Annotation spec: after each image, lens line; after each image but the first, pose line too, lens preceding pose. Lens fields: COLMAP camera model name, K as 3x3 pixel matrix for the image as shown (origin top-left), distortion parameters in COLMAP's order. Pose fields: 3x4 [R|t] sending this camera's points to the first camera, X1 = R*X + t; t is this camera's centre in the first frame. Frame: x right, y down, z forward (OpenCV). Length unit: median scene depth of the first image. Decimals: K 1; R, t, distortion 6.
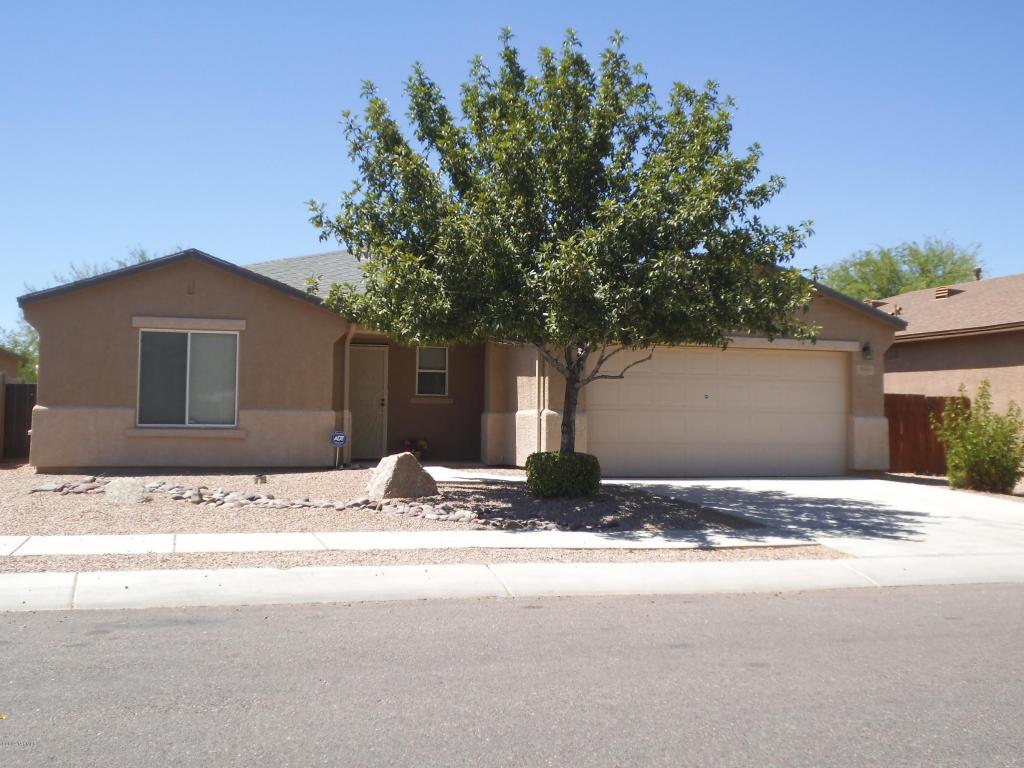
lens RADIAL K [[716.9, 0, 423.6], [0, 716.9, 383.5], [0, 0, 1]] dist [0.000185, -0.010807]
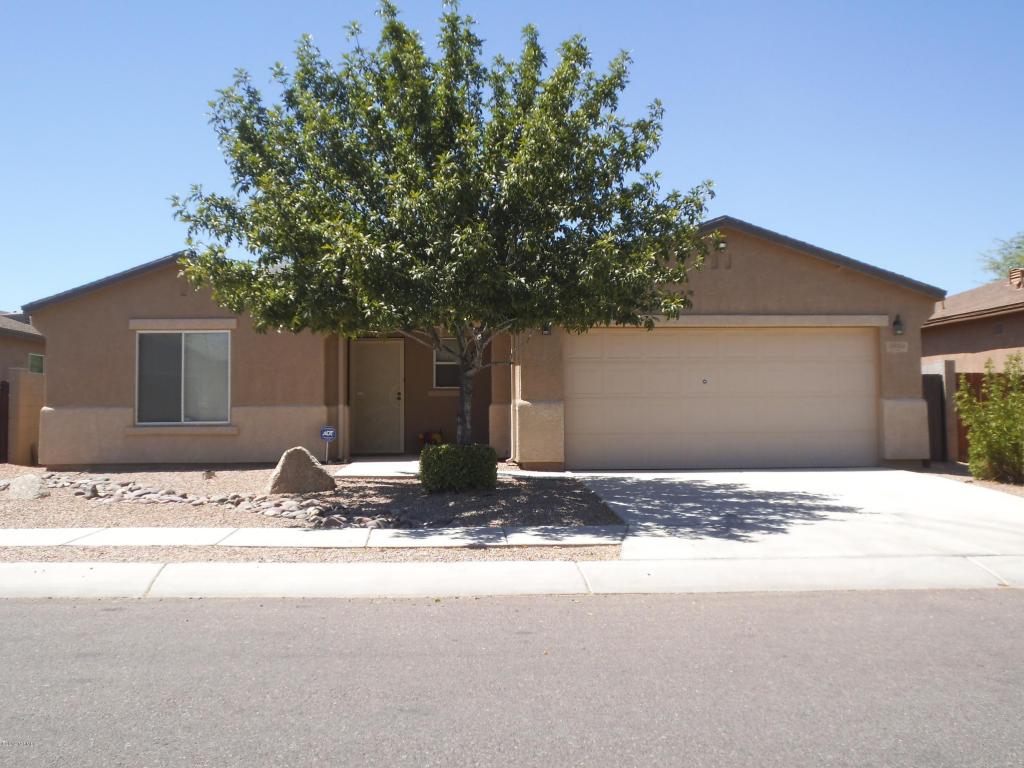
lens RADIAL K [[716.9, 0, 513.0], [0, 716.9, 384.8], [0, 0, 1]] dist [0.000185, -0.010807]
pose [[0.988030, -0.026351, -0.151997, 0.300580], [0.027900, 0.999578, 0.008065, 0.008327], [0.151720, -0.012209, 0.988348, 0.054682]]
